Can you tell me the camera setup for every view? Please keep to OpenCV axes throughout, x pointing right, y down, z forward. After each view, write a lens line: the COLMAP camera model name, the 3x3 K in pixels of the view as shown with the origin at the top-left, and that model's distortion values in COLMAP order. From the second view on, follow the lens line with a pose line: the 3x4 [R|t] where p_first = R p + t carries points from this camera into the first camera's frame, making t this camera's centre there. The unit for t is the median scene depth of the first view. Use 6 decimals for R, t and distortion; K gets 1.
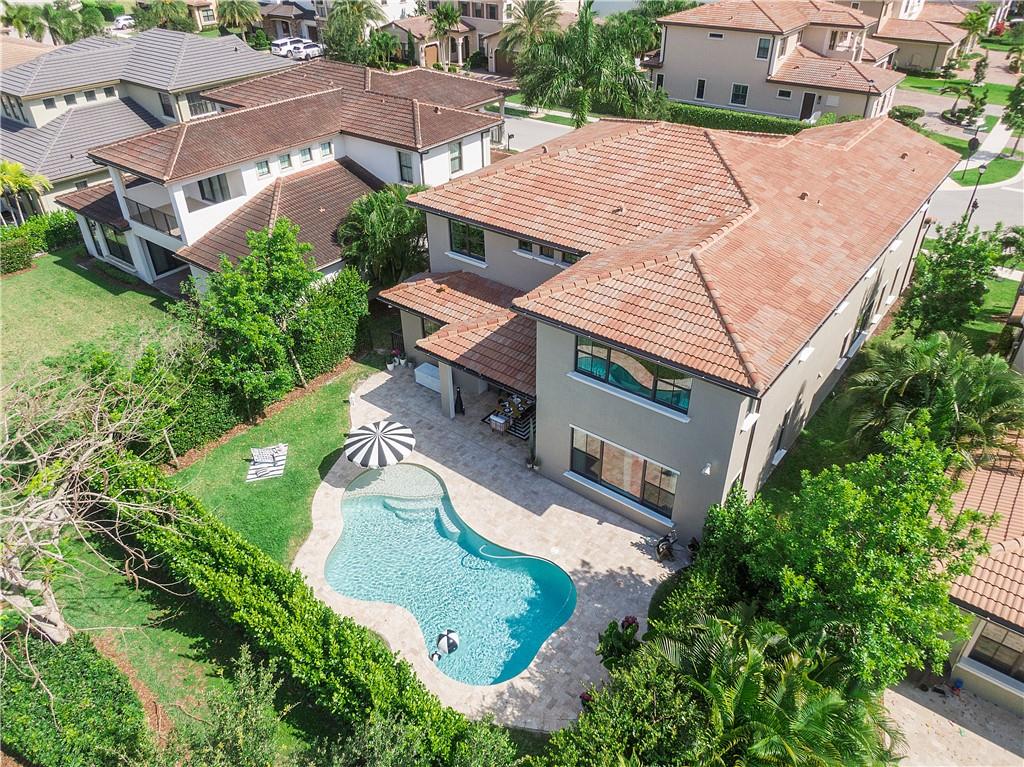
lens RADIAL K [[733.0, 0, 512.0], [0, 733.0, 383.5], [0, 0, 1]] dist [0.002469, -0.000122]
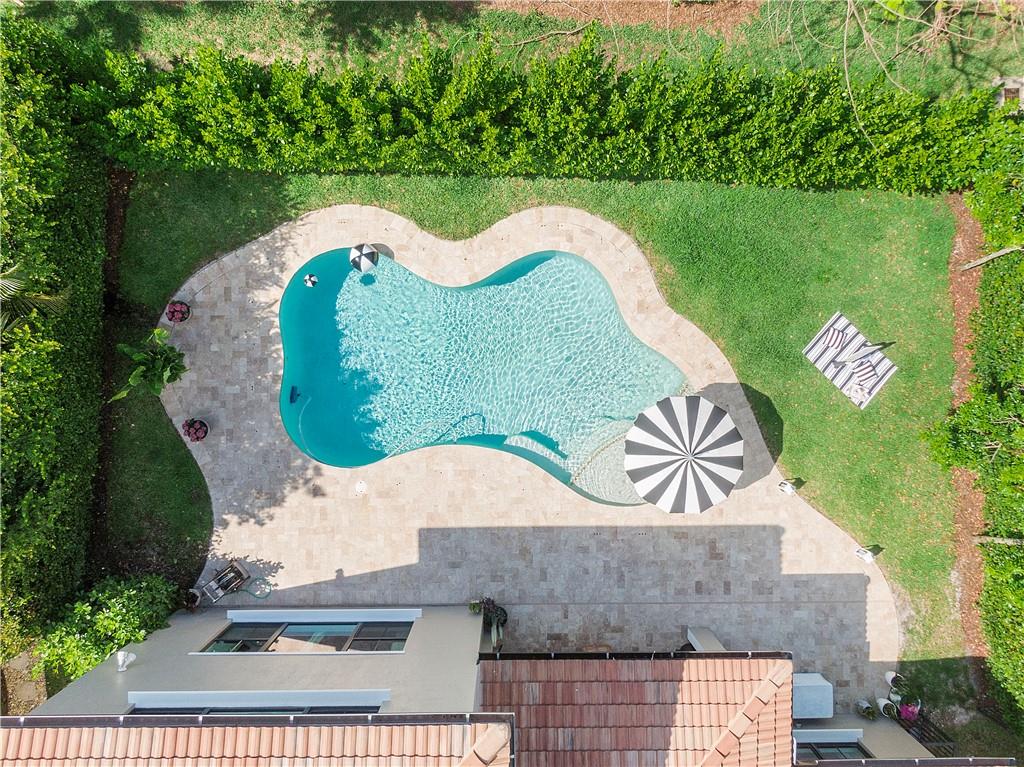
lens RADIAL K [[733.0, 0, 512.0], [0, 733.0, 383.5], [0, 0, 1]] dist [0.002469, -0.000122]
pose [[-0.785224, 0.619123, 0.010443, -0.114289], [-0.350133, -0.457852, 0.817177, -0.324656], [0.510715, 0.638011, 0.576292, 0.556205]]
